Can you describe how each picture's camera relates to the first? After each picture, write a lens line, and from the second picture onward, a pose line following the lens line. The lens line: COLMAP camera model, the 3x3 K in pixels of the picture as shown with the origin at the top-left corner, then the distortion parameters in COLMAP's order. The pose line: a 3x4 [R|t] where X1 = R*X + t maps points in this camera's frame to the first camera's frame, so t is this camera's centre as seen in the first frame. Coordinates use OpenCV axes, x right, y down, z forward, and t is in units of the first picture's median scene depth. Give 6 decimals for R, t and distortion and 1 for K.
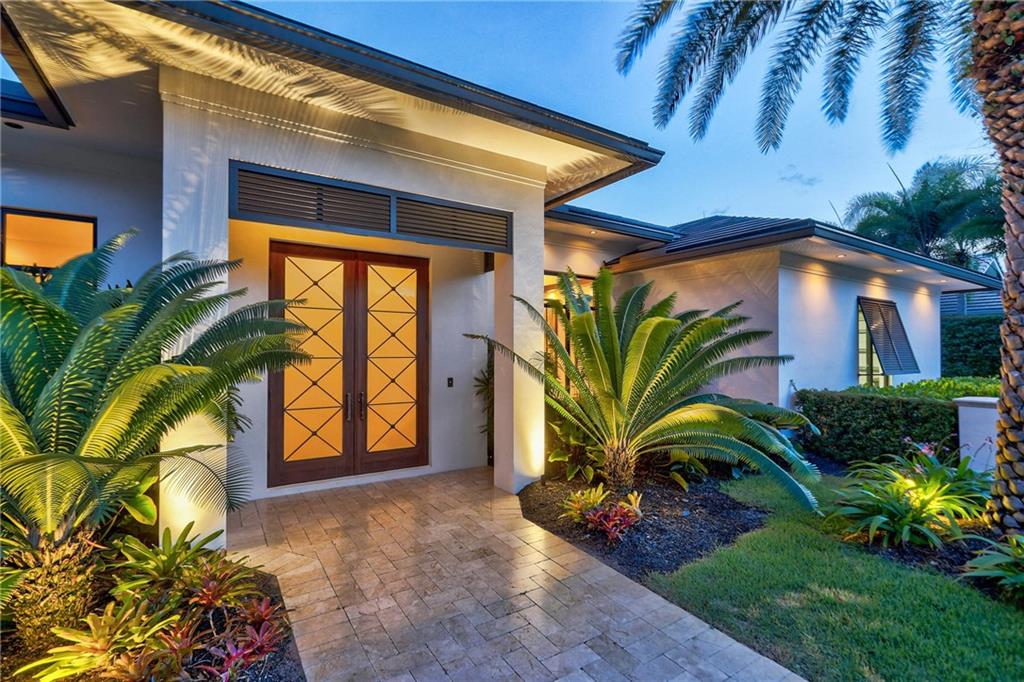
lens RADIAL K [[459.6, 0, 512.0], [0, 459.6, 341.0], [0, 0, 1]] dist [0.000231, -0.000083]
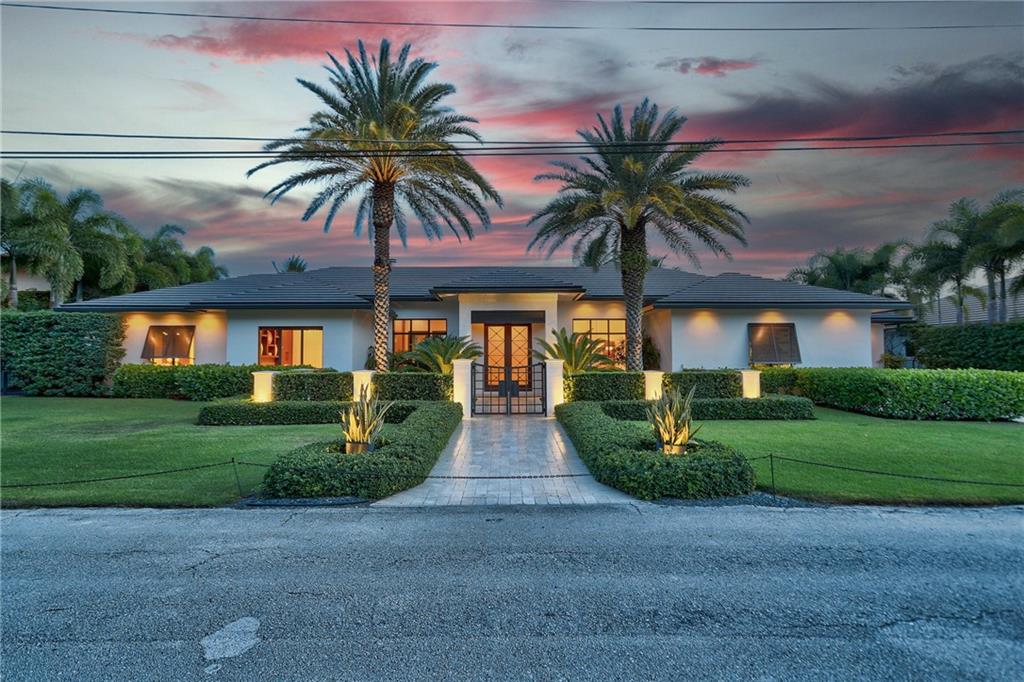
lens RADIAL K [[536.9, 0, 512.4], [0, 536.9, 356.2], [0, 0, 1]] dist [-0.001053, -0.000122]
pose [[0.848329, -0.006148, -0.529434, 1.690758], [0.014805, 0.999817, 0.012112, -0.004764], [0.529262, -0.018113, 0.848265, -2.196279]]
